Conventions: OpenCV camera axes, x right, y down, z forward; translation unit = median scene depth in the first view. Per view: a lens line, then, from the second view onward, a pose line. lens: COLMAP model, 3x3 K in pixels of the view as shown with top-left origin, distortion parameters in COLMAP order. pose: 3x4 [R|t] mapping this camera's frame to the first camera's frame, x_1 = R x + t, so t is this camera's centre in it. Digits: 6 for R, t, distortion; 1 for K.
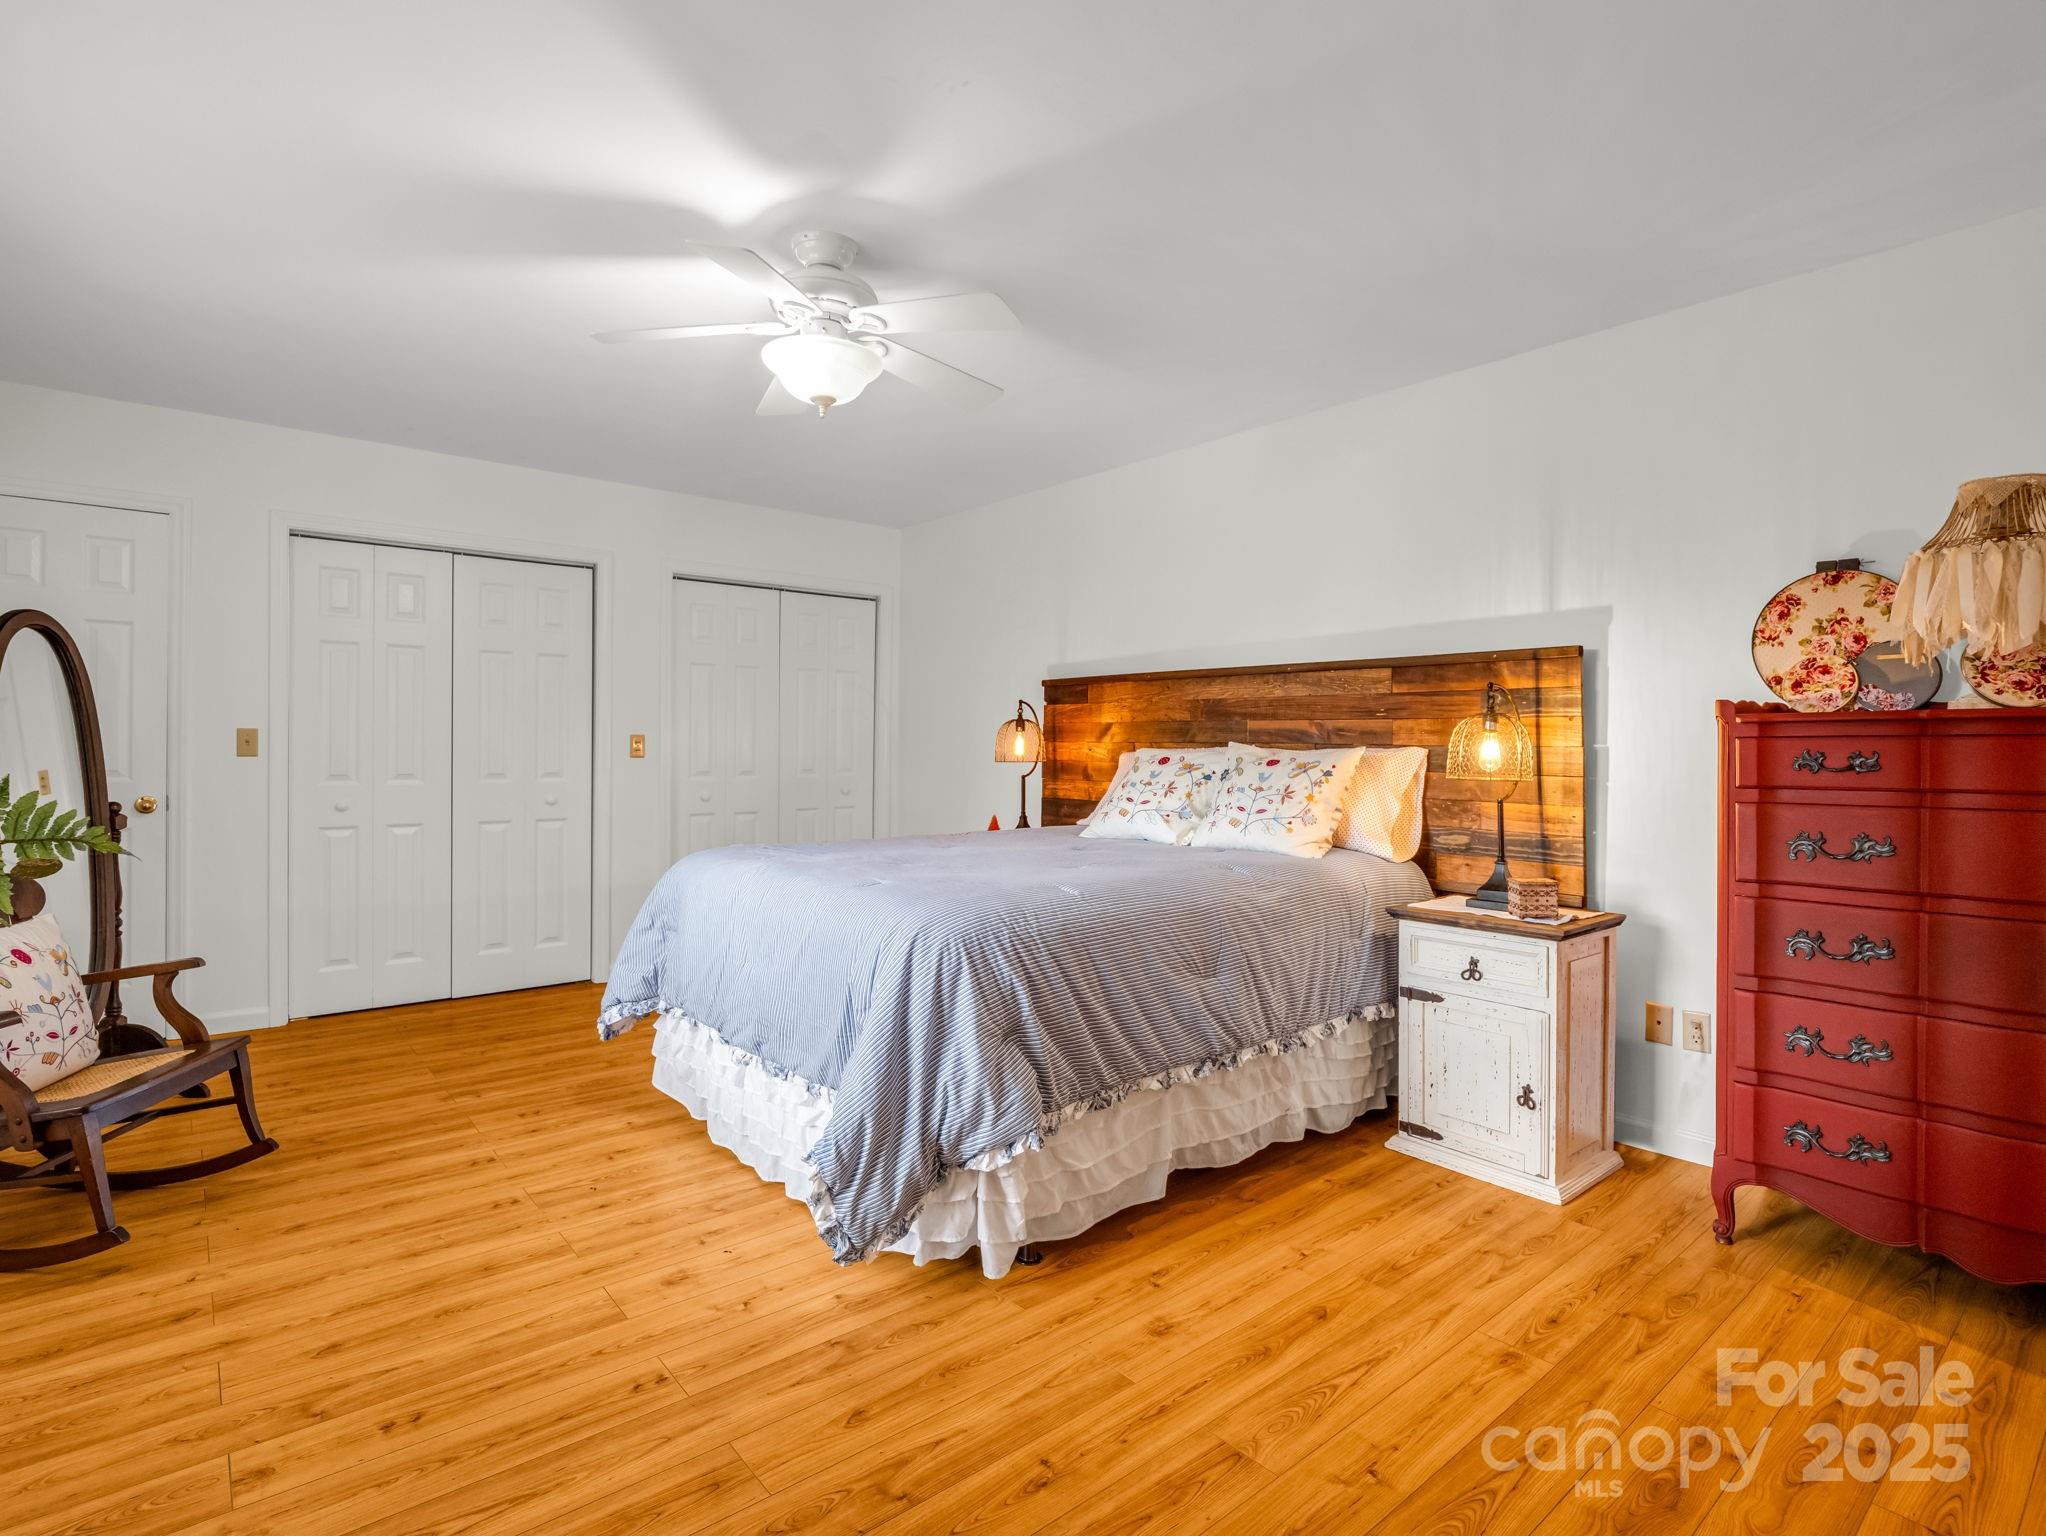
lens RADIAL K [[1036.6, 0, 1037.7], [0, 1036.6, 764.2], [0, 0, 1]] dist [-0.005427, -0.001097]
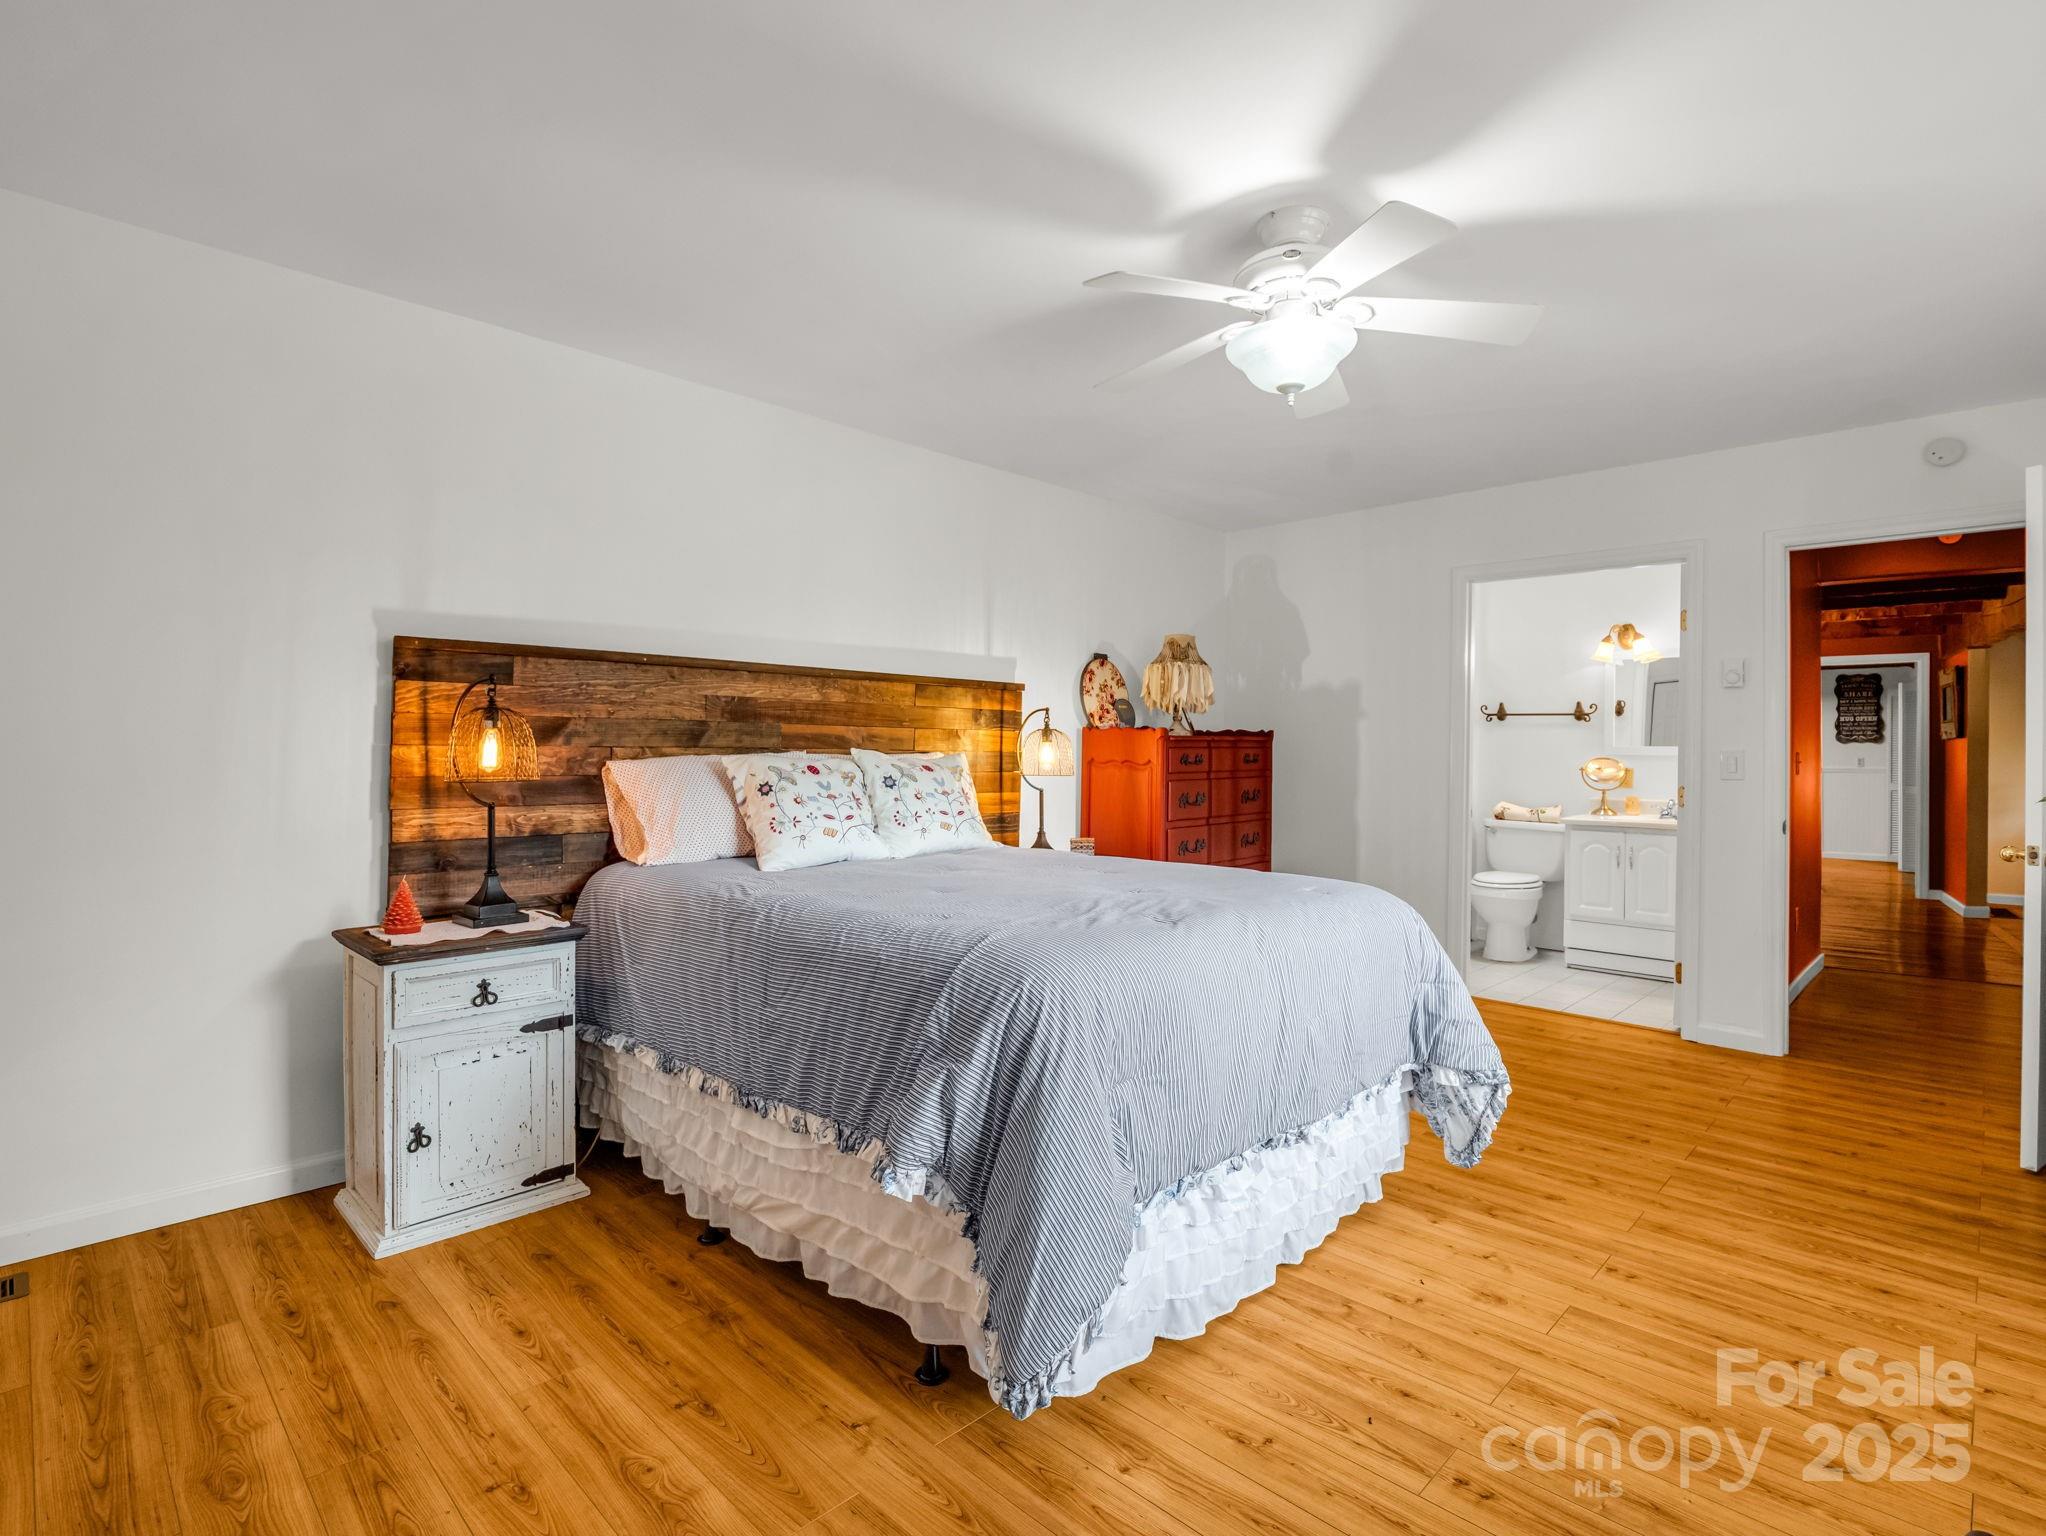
lens RADIAL K [[1036.6, 0, 1025.6], [0, 1036.6, 752.2], [0, 0, 1]] dist [-0.005427, -0.001097]
pose [[-0.108423, -0.012288, 0.994029, -0.929621], [0.007783, 0.999882, 0.013209, -0.034462], [-0.994074, 0.009169, -0.108315, 1.118649]]
